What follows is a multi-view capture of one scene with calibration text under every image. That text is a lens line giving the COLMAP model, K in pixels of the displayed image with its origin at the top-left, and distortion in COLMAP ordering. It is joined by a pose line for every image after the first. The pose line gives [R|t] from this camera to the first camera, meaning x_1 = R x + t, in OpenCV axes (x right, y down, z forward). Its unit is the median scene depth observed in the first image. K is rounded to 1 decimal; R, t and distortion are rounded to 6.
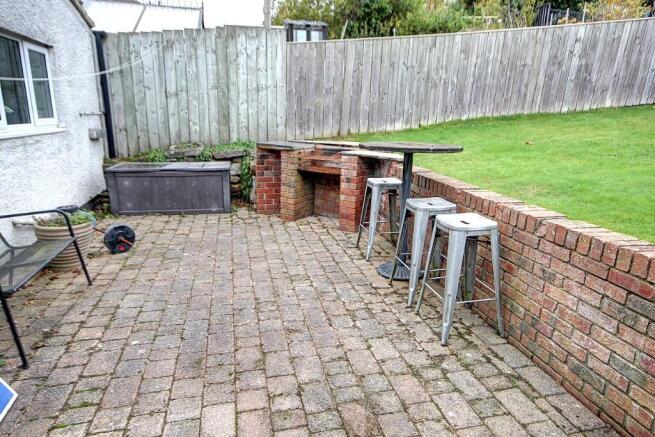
lens RADIAL K [[421.8, 0, 327.5], [0, 421.8, 218.5], [0, 0, 1]] dist [0.016051, 0.004986]
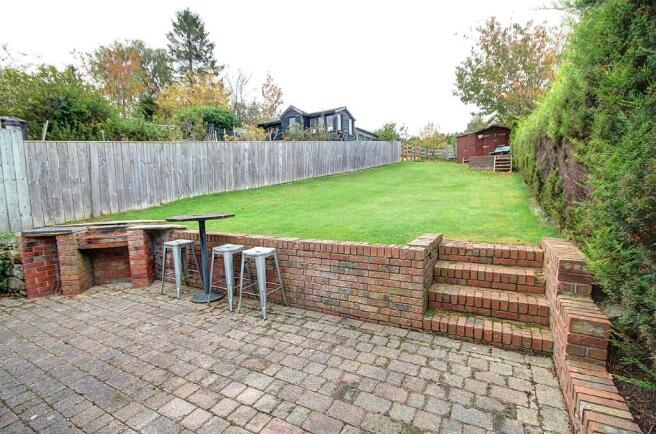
lens RADIAL K [[307.7, 0, 328.0], [0, 307.7, 217.0], [0, 0, 1]] dist [0.000022, -0.000246]
pose [[0.675545, -0.115525, 0.728212, -0.212432], [0.226933, 0.972283, -0.056275, 0.002824], [-0.701527, 0.203271, 0.683038, -0.084405]]
